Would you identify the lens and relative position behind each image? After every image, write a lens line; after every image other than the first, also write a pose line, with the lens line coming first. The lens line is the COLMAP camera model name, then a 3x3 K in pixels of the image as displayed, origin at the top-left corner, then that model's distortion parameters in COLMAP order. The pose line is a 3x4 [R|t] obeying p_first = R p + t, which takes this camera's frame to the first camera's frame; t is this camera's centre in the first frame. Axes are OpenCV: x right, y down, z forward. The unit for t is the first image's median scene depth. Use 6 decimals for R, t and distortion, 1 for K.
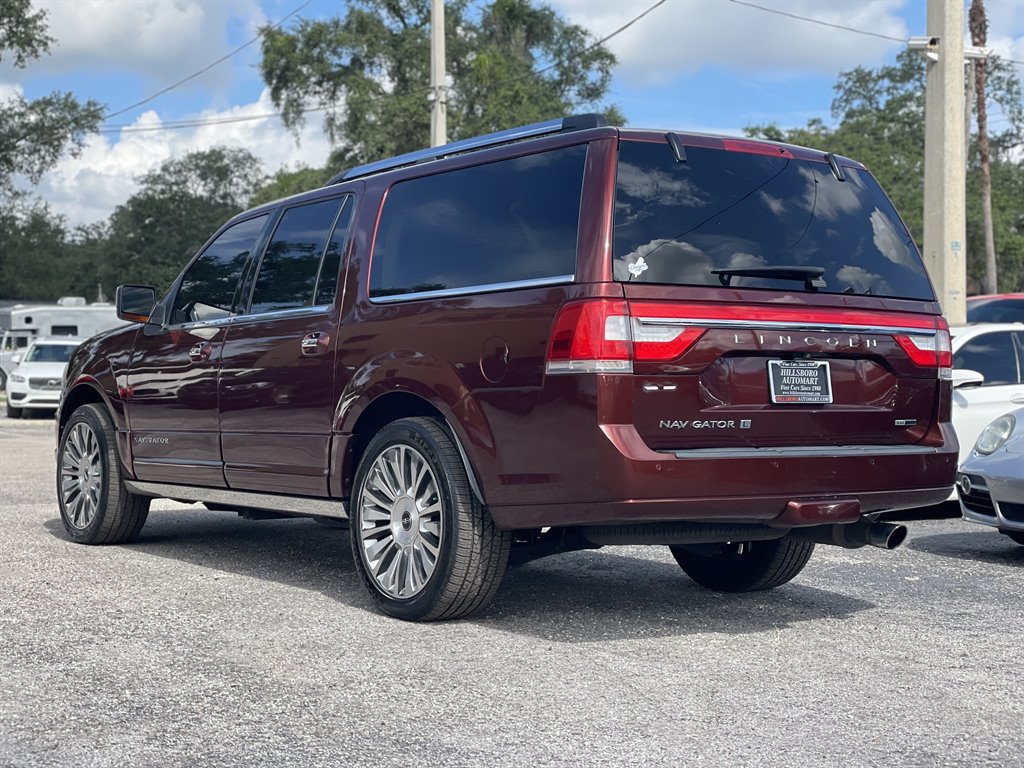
lens RADIAL K [[1518.6, 0, 481.5], [0, 1518.6, 371.4], [0, 0, 1]] dist [0.094498, 0.000000]
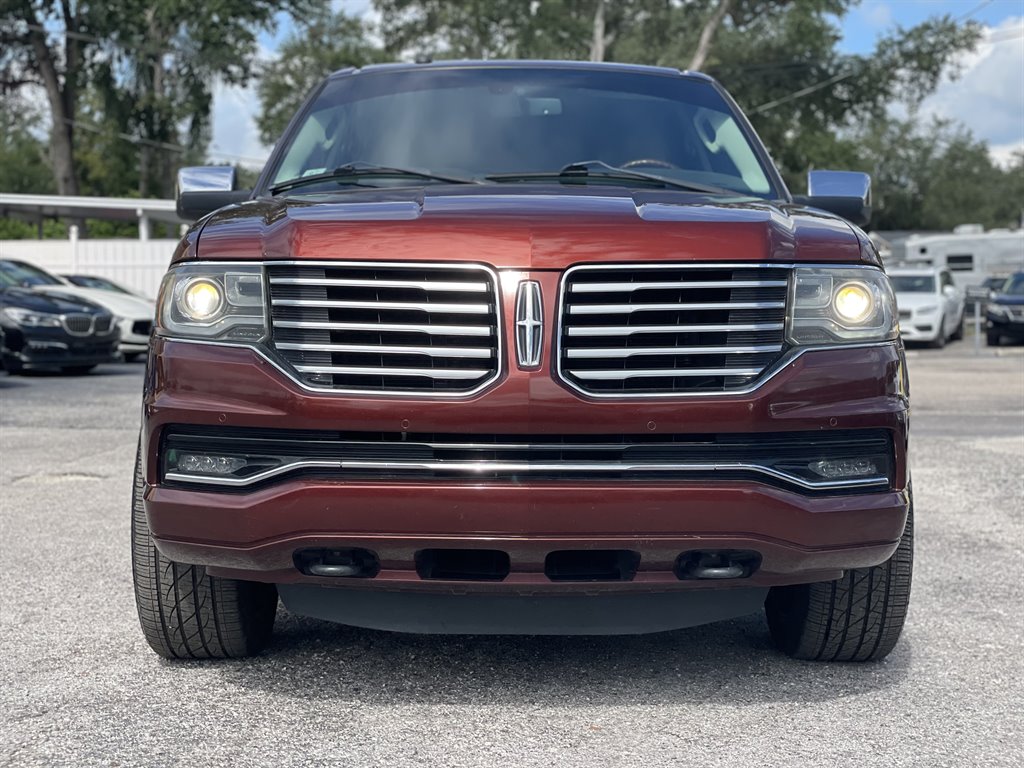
lens RADIAL K [[1518.6, 0, 508.4], [0, 1518.6, 366.6], [0, 0, 1]] dist [0.094498, 0.000000]
pose [[0.834322, 0.011415, -0.551159, 0.140830], [0.012013, 0.999172, 0.038877, 0.000444], [0.551147, -0.039057, 0.833494, 0.090391]]
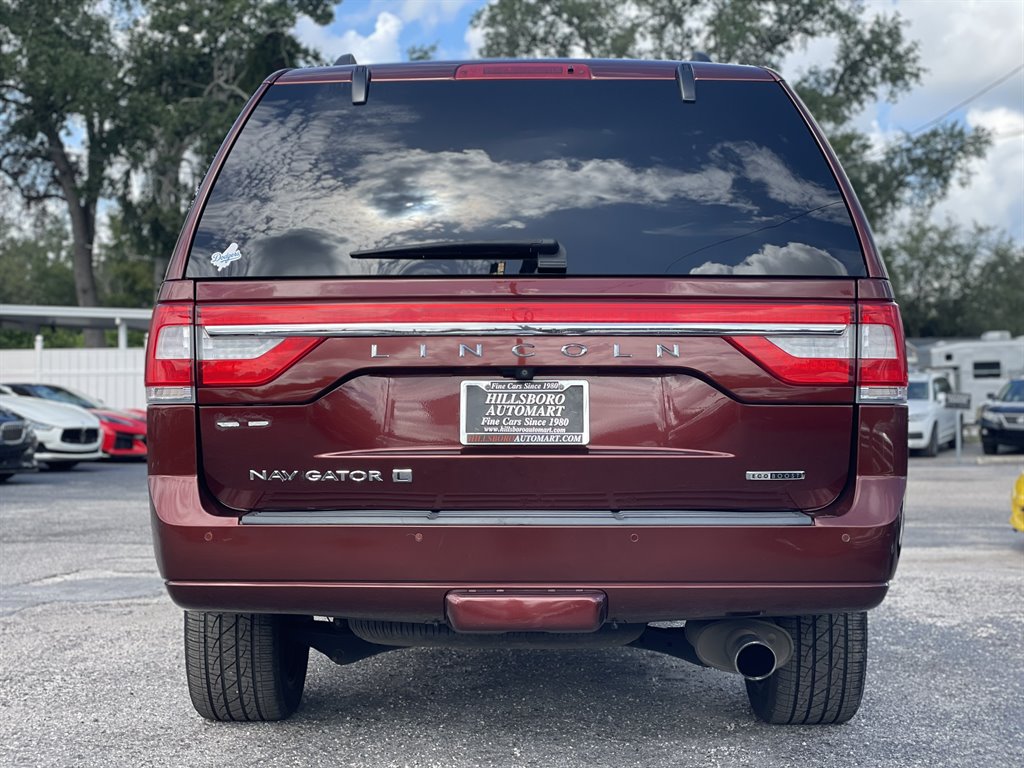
lens RADIAL K [[1518.6, 0, 489.4], [0, 1518.6, 361.3], [0, 0, 1]] dist [0.094498, 0.000000]
pose [[0.806898, -0.032444, -0.589799, 0.220811], [0.013674, 0.999249, -0.036261, 0.003153], [0.590532, 0.021194, 0.806736, 0.173220]]
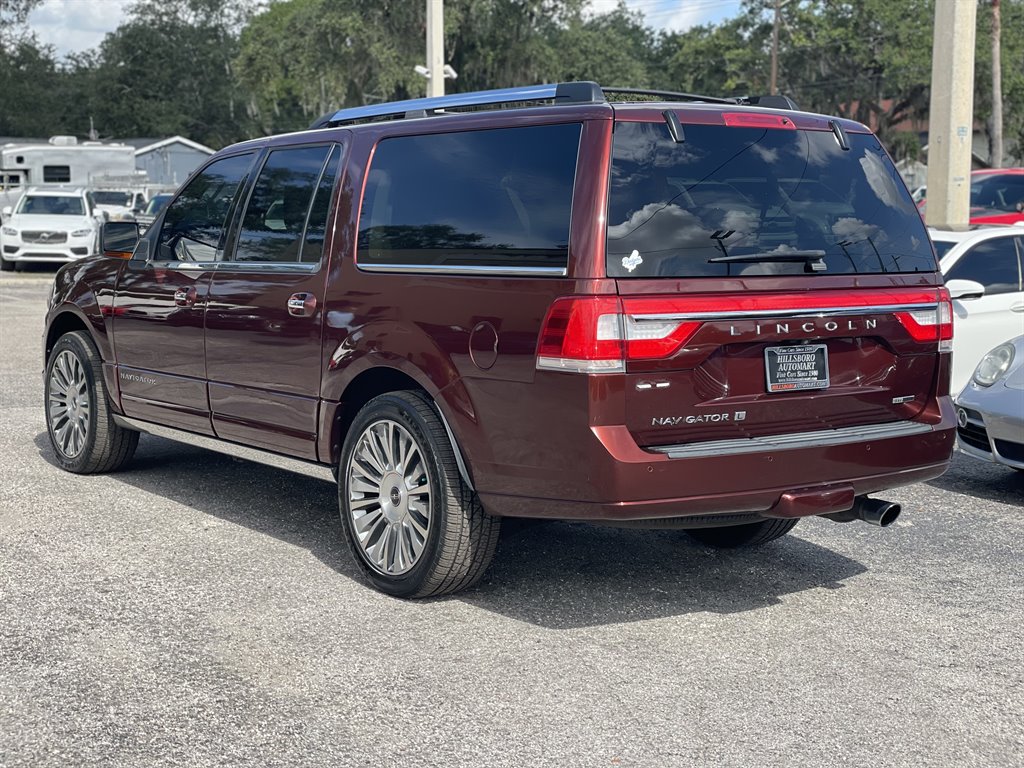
lens RADIAL K [[1518.6, 0, 481.9], [0, 1518.6, 368.7], [0, 0, 1]] dist [0.094498, 0.000000]
pose [[0.999995, 0.002620, 0.001860, 0.001993], [-0.002806, 0.994121, 0.108241, -0.036873], [-0.001566, -0.108246, 0.994123, 0.010881]]
